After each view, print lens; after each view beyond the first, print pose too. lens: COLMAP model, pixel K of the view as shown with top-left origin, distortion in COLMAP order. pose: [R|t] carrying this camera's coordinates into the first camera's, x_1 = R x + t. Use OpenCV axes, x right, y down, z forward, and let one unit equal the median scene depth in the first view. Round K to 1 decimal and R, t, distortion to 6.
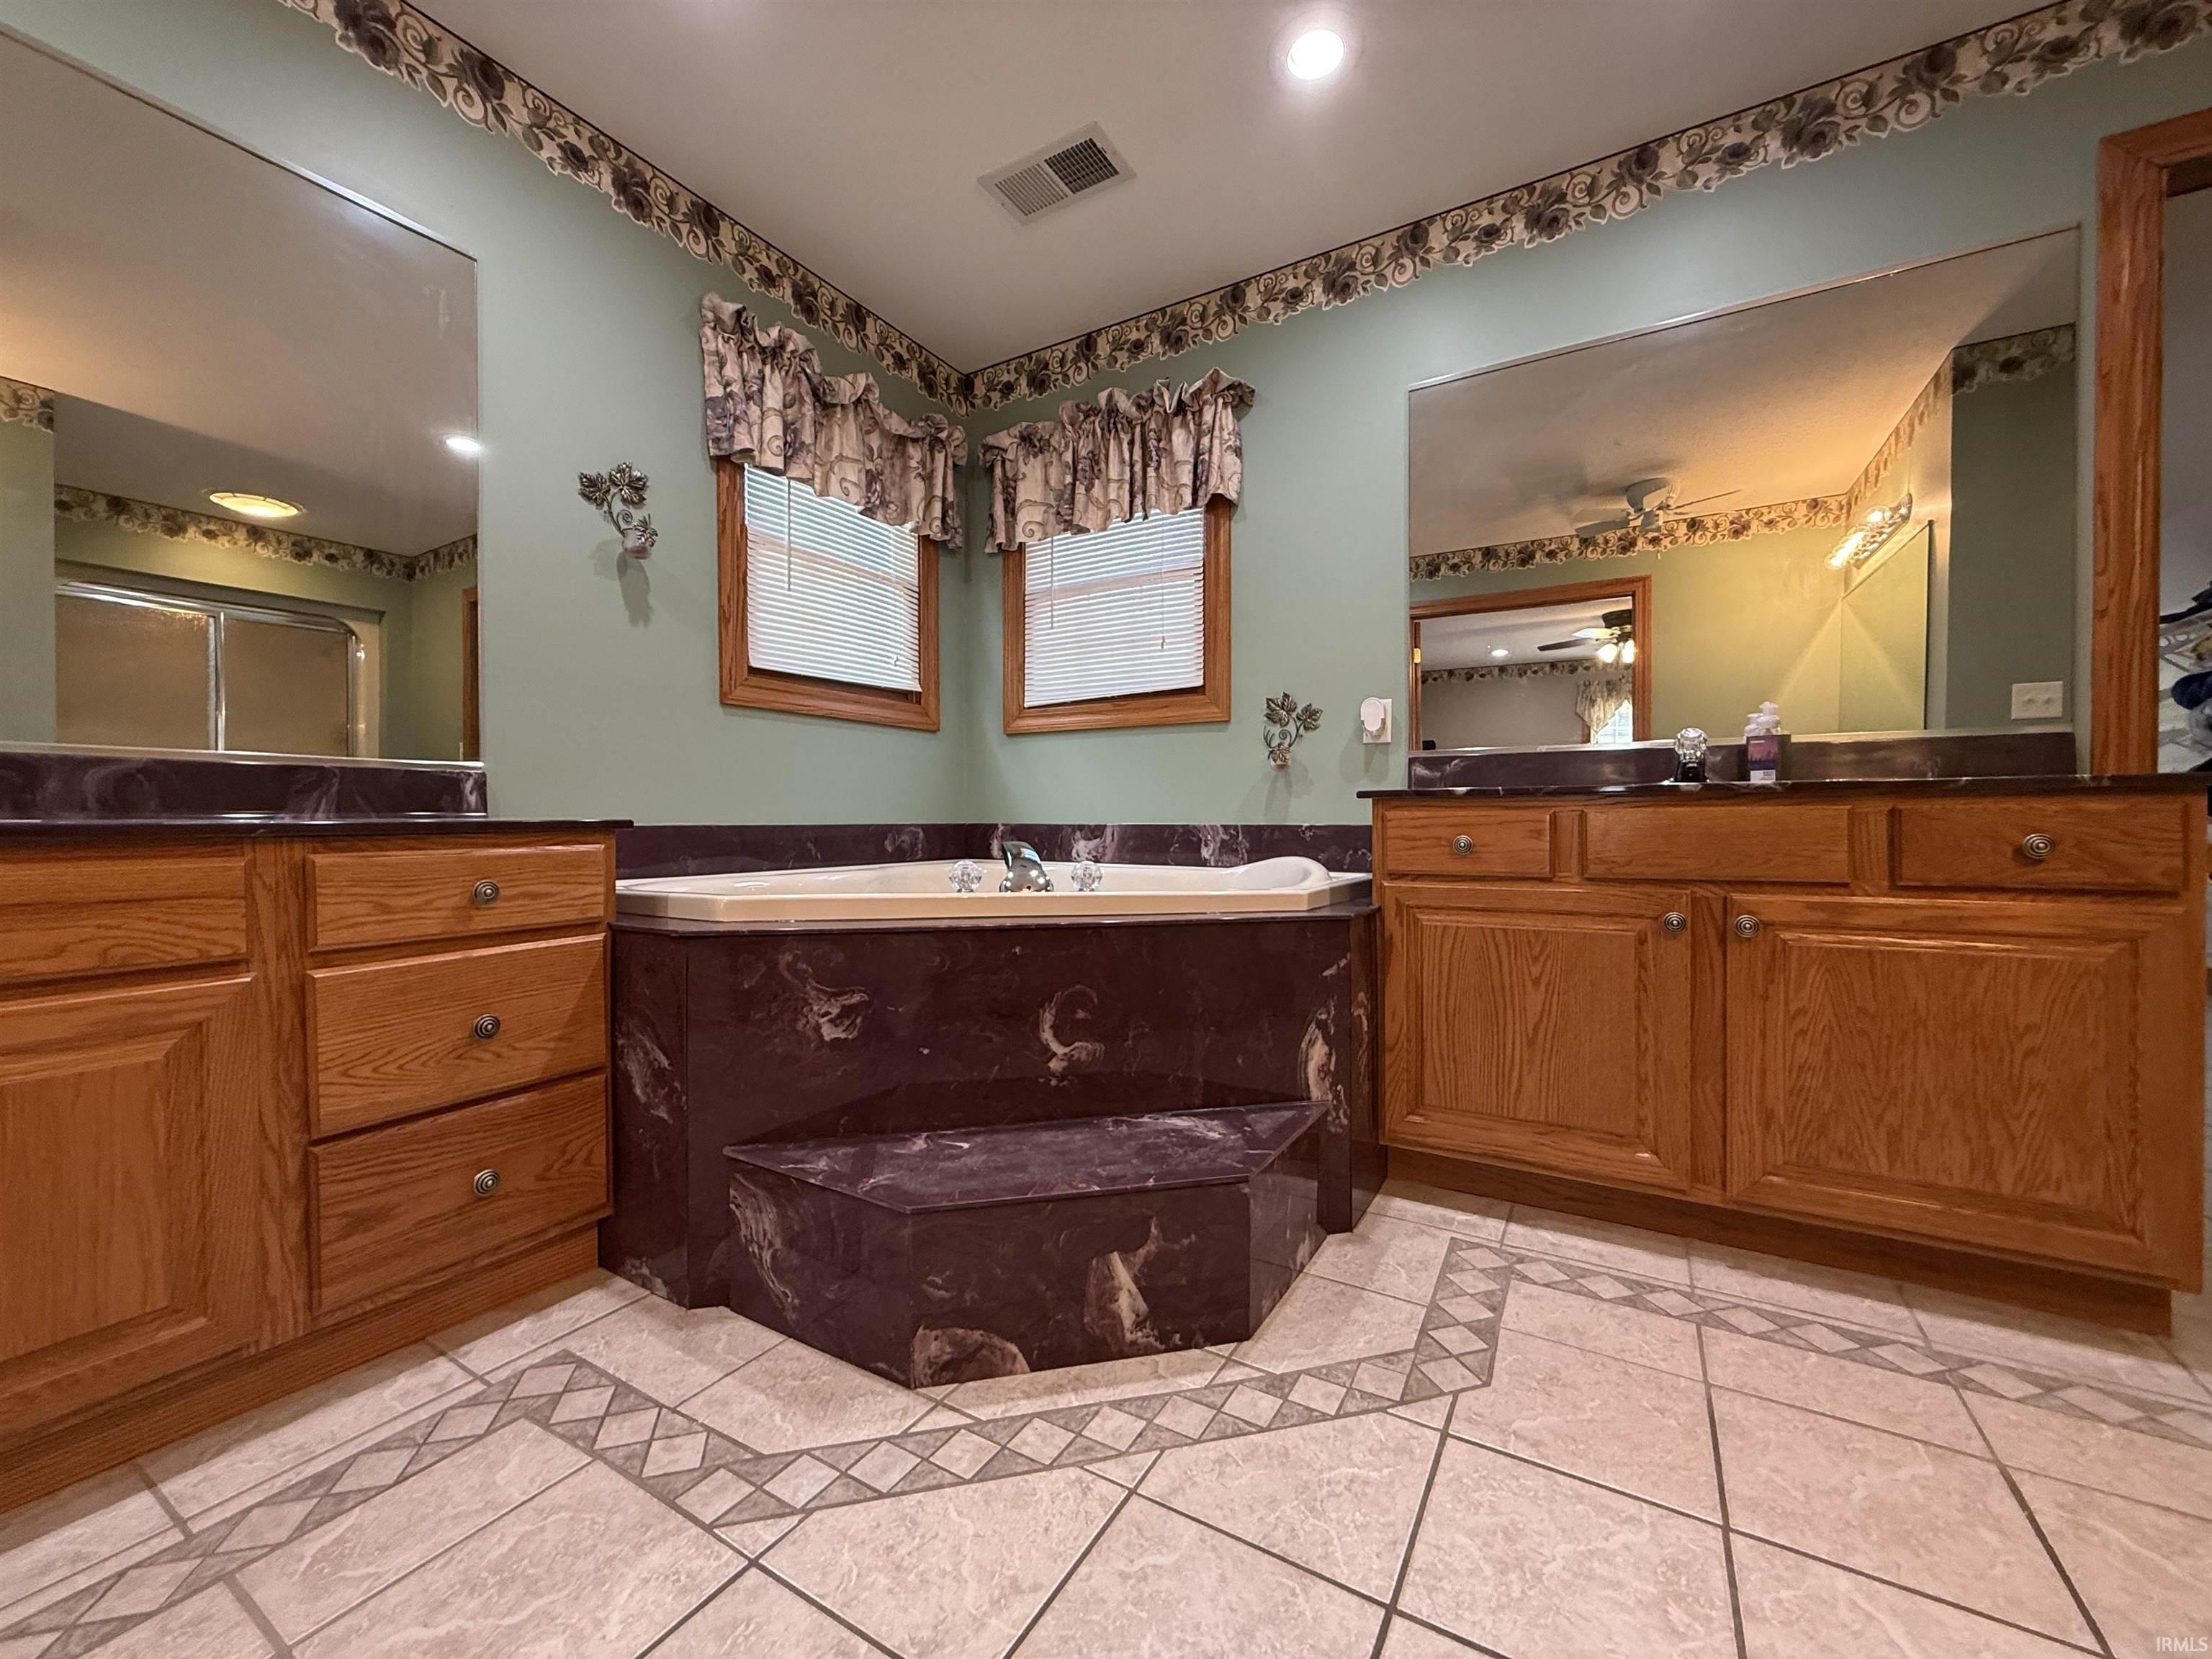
lens RADIAL K [[879.9, 0, 1106.0], [0, 879.9, 829.5], [0, 0, 1]] dist [0.001262, -0.000061]
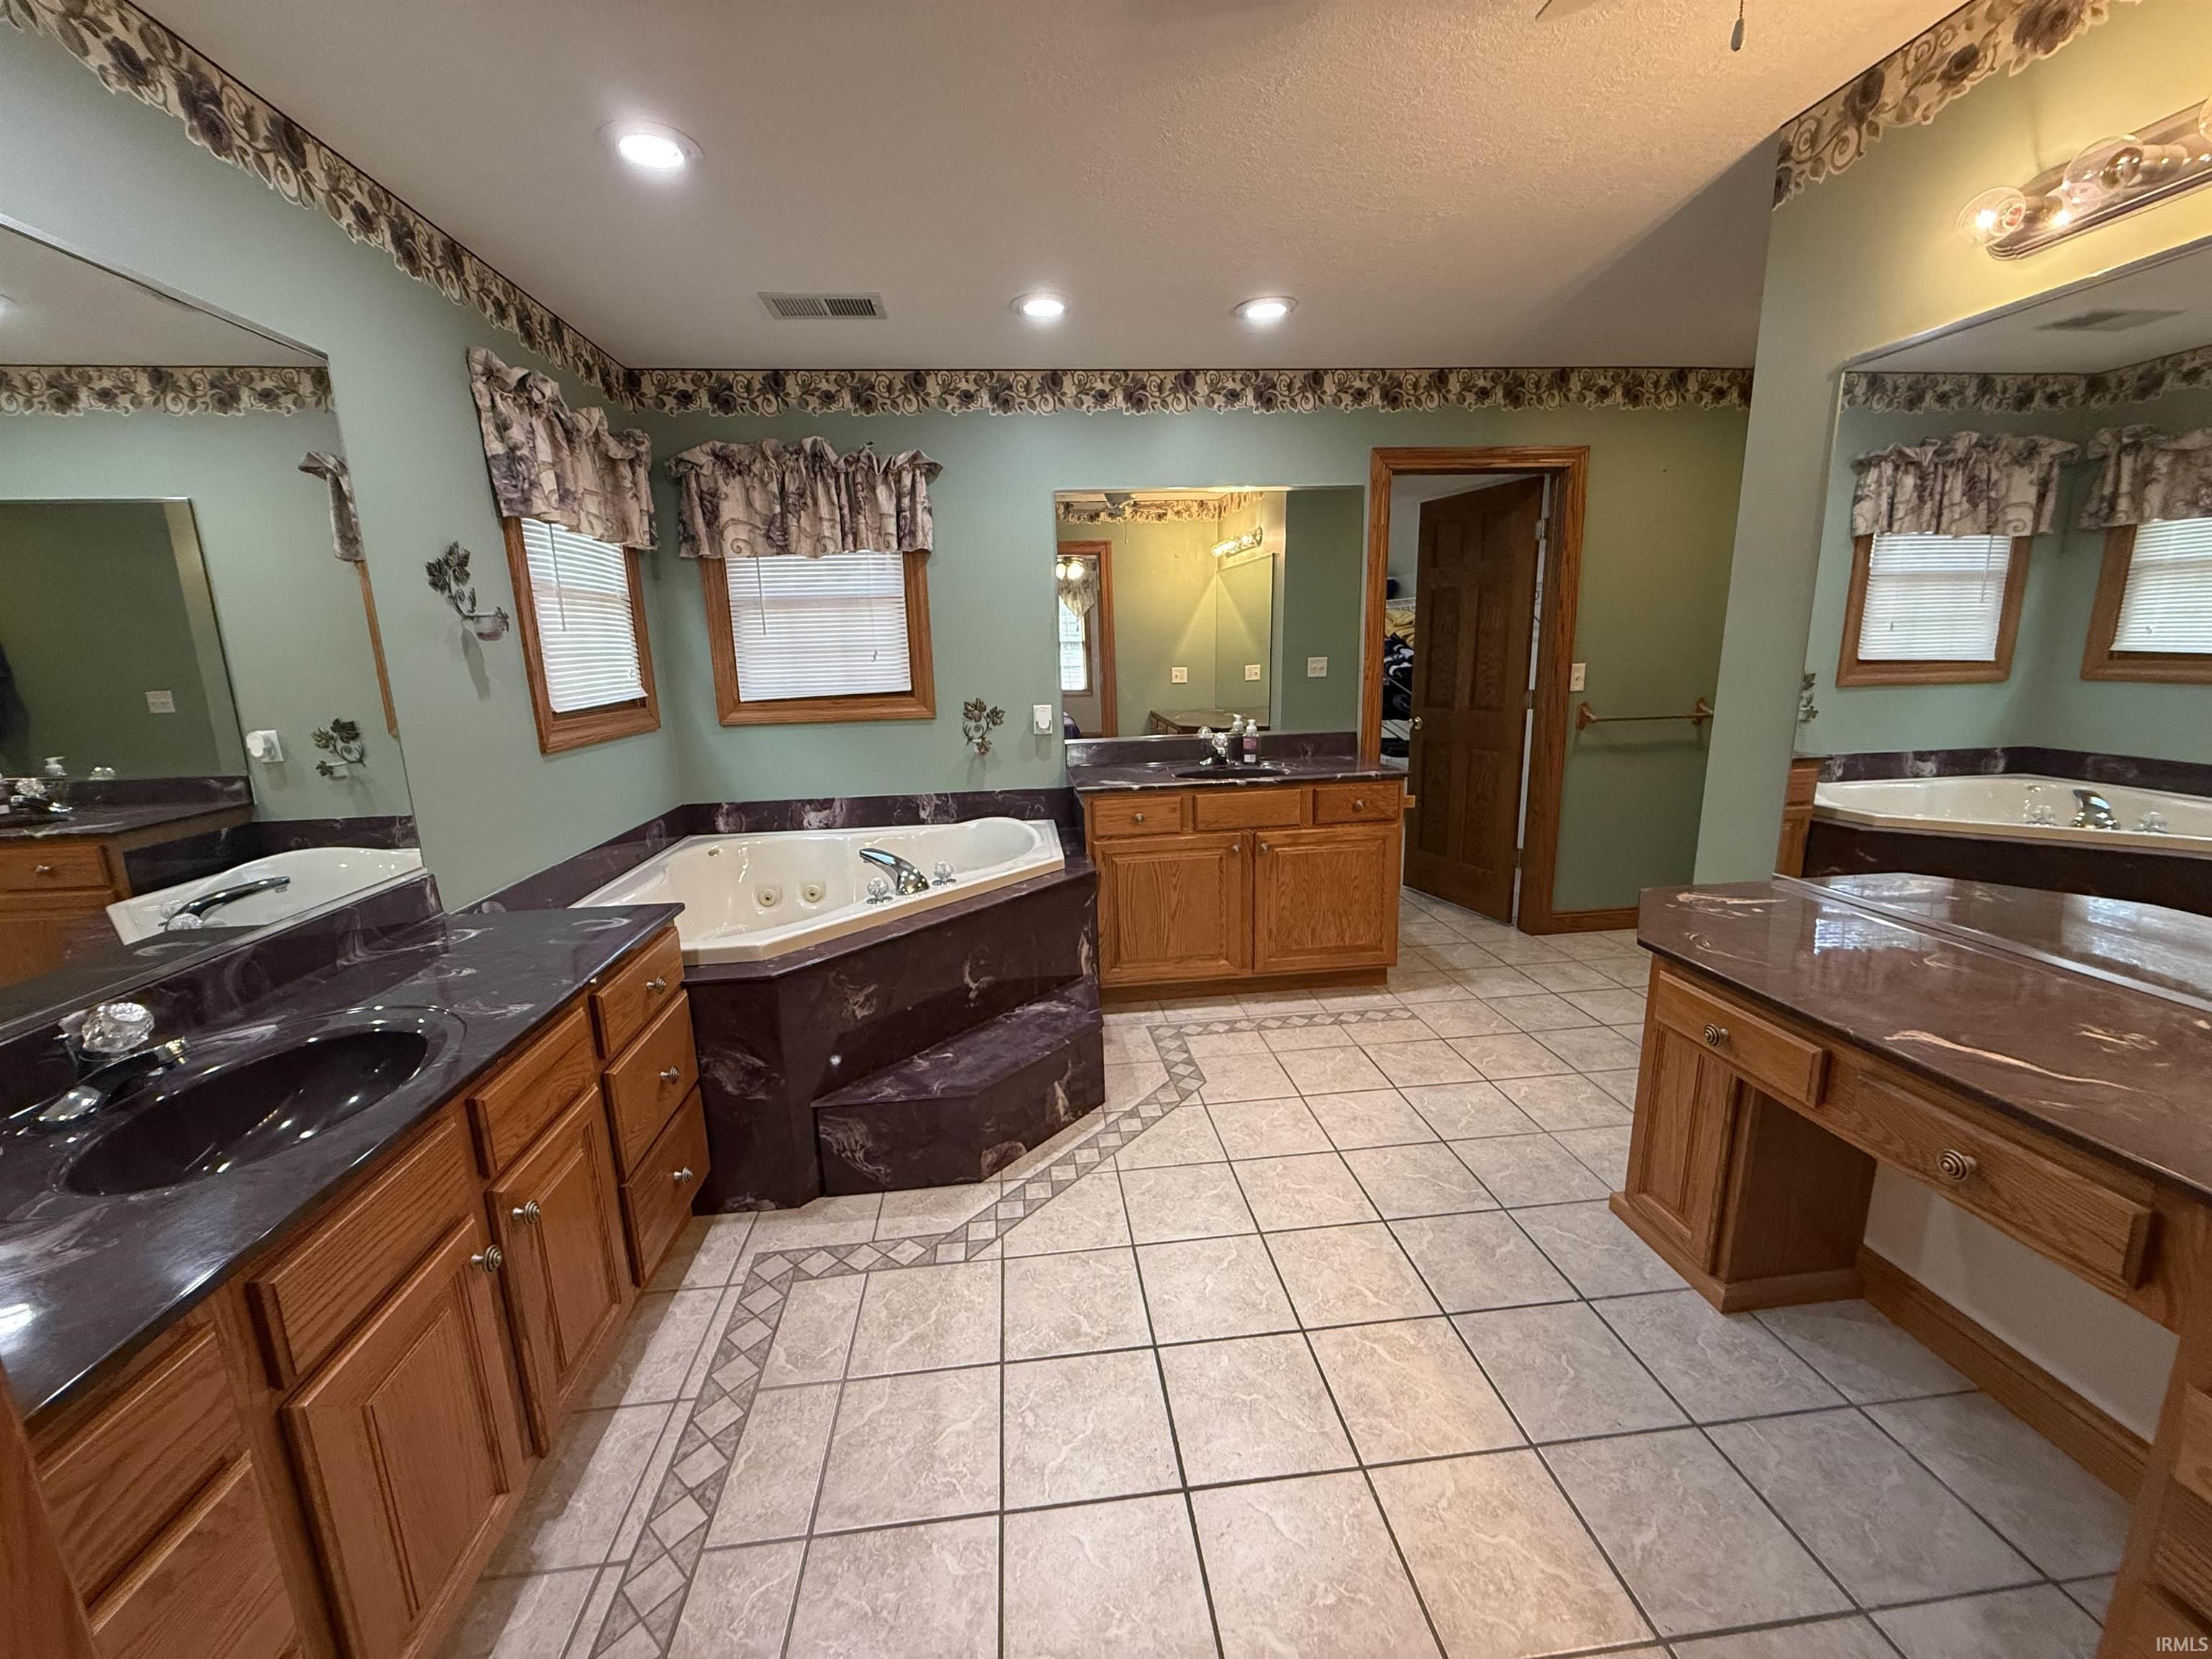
lens RADIAL K [[879.9, 0, 1106.0], [0, 879.9, 829.5], [0, 0, 1]] dist [0.001262, -0.000061]
pose [[0.793165, -0.146103, 0.591221, -0.708697], [0.032898, 0.979658, 0.197959, -0.318013], [-0.608117, -0.137564, 0.781837, -0.356984]]
